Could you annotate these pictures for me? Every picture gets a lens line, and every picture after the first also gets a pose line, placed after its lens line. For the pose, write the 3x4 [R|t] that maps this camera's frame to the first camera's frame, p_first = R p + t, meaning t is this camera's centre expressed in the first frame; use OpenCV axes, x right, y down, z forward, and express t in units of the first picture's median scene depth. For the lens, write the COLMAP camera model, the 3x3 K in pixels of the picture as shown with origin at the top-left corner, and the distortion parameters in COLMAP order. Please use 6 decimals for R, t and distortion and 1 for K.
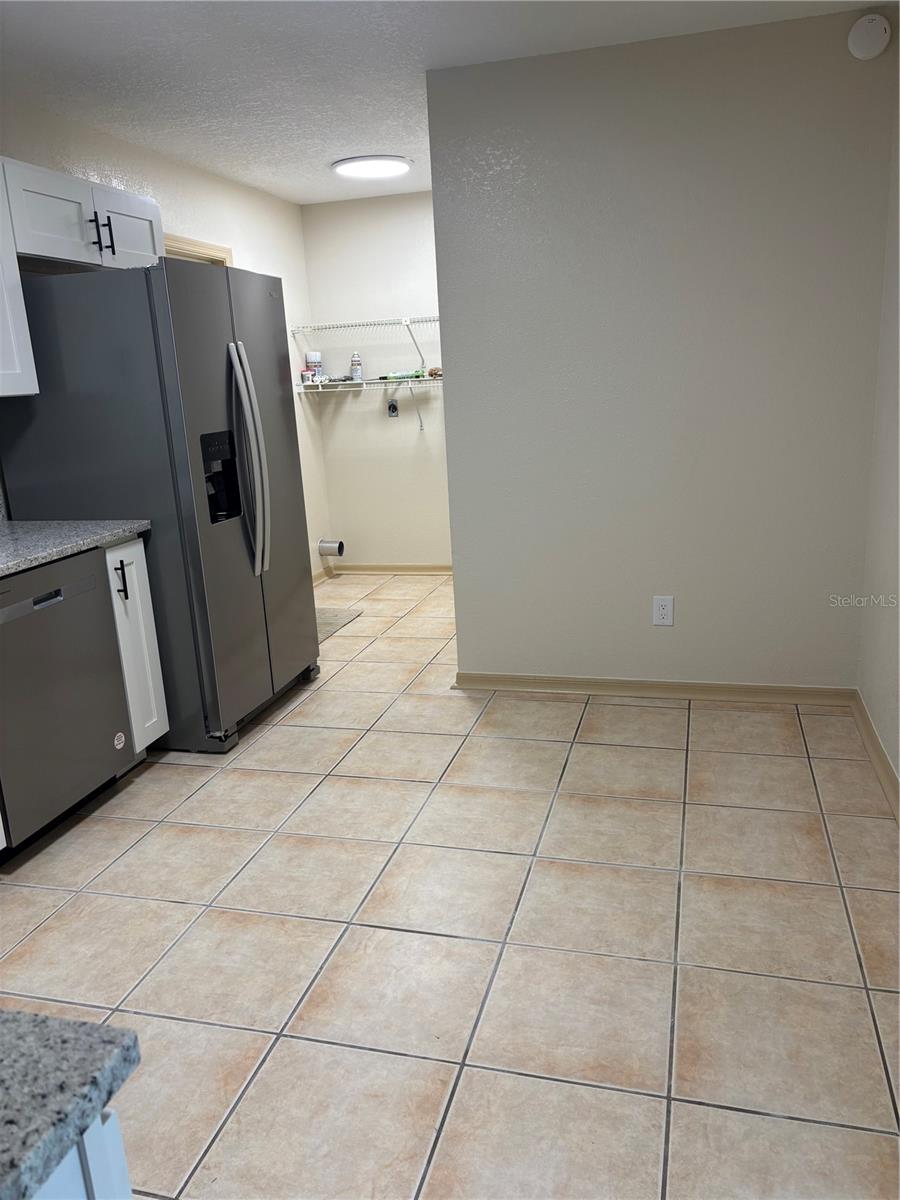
lens RADIAL K [[908.1, 0, 447.9], [0, 908.1, 596.7], [0, 0, 1]] dist [0.042698, -0.028030]
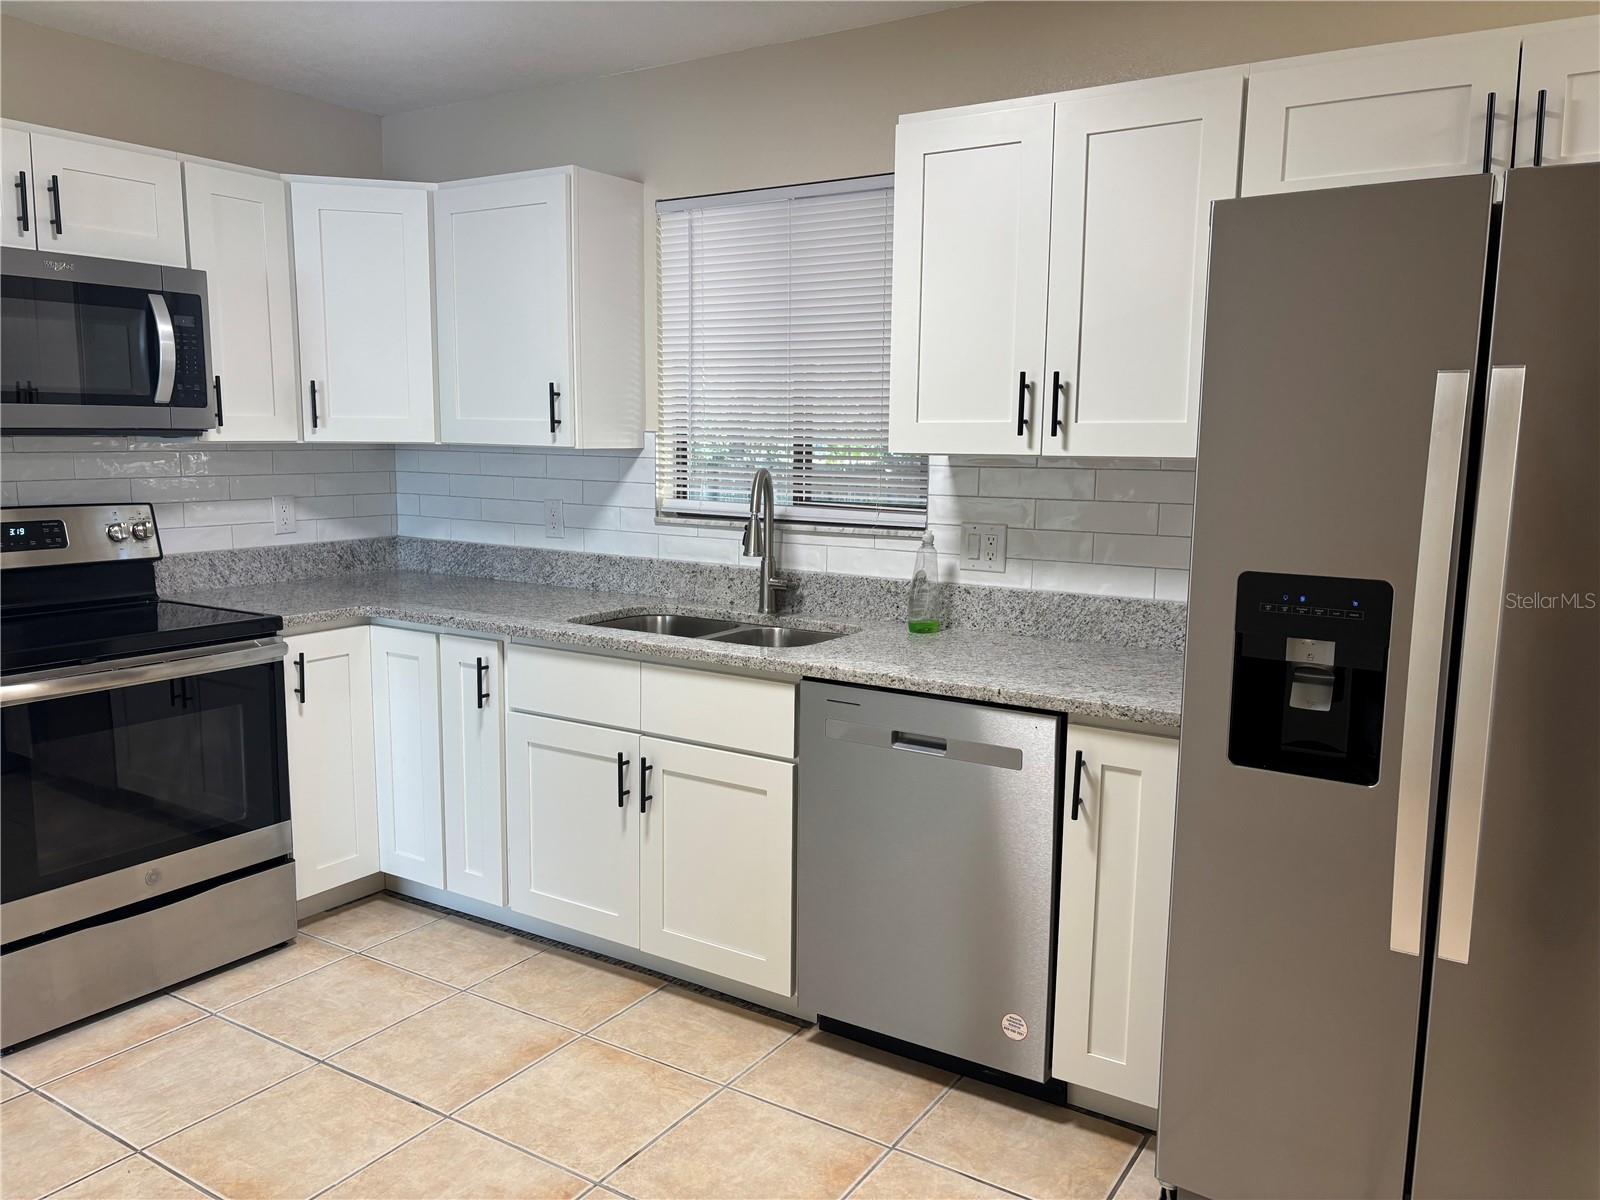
lens RADIAL K [[1210.7, 0, 786.3], [0, 1210.7, 582.9], [0, 0, 1]] dist [0.042698, -0.028030]
pose [[-0.296970, 0.170707, -0.939504, 0.385209], [-0.228466, 0.942612, 0.243488, -0.275912], [0.927153, 0.286954, -0.240927, 0.963763]]
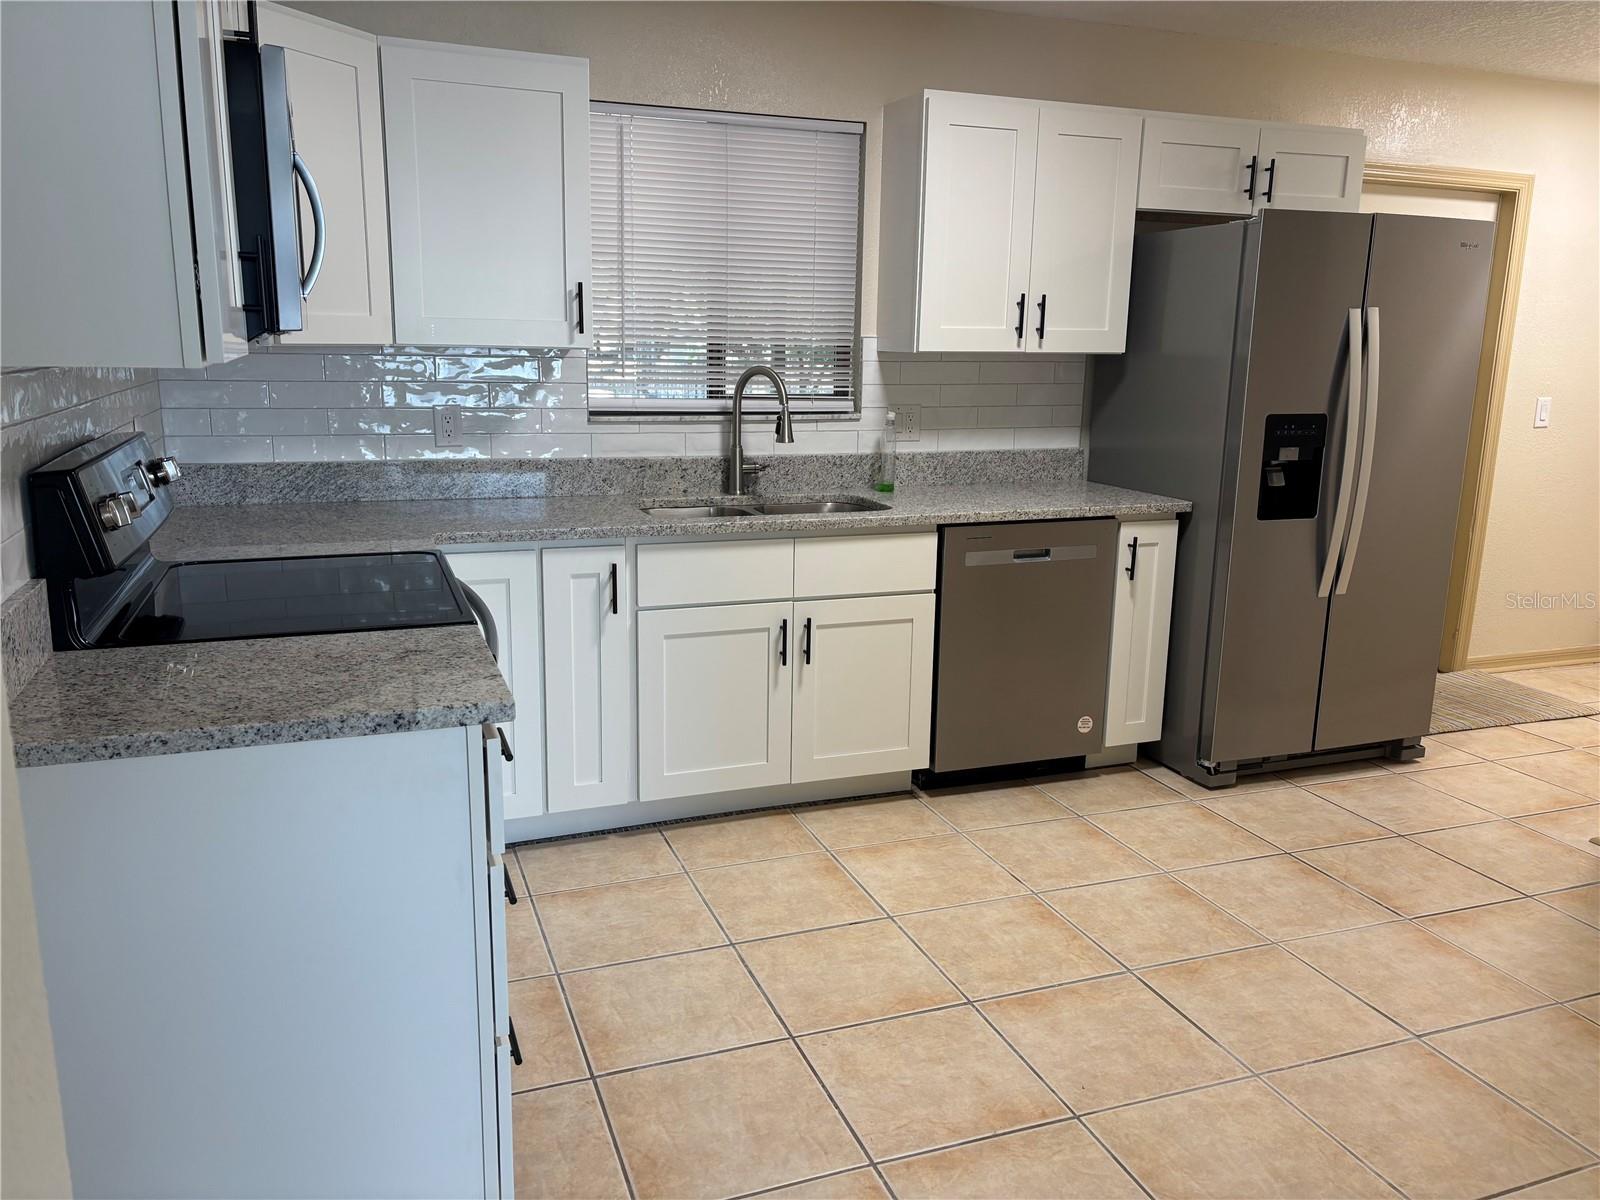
lens RADIAL K [[1210.7, 0, 797.1], [0, 1210.7, 588.2], [0, 0, 1]] dist [0.042698, -0.028030]
pose [[0.586828, 0.228806, -0.776711, 0.399655], [-0.246014, 0.964280, 0.098189, -0.026420], [0.771434, 0.133461, 0.622156, -0.020644]]
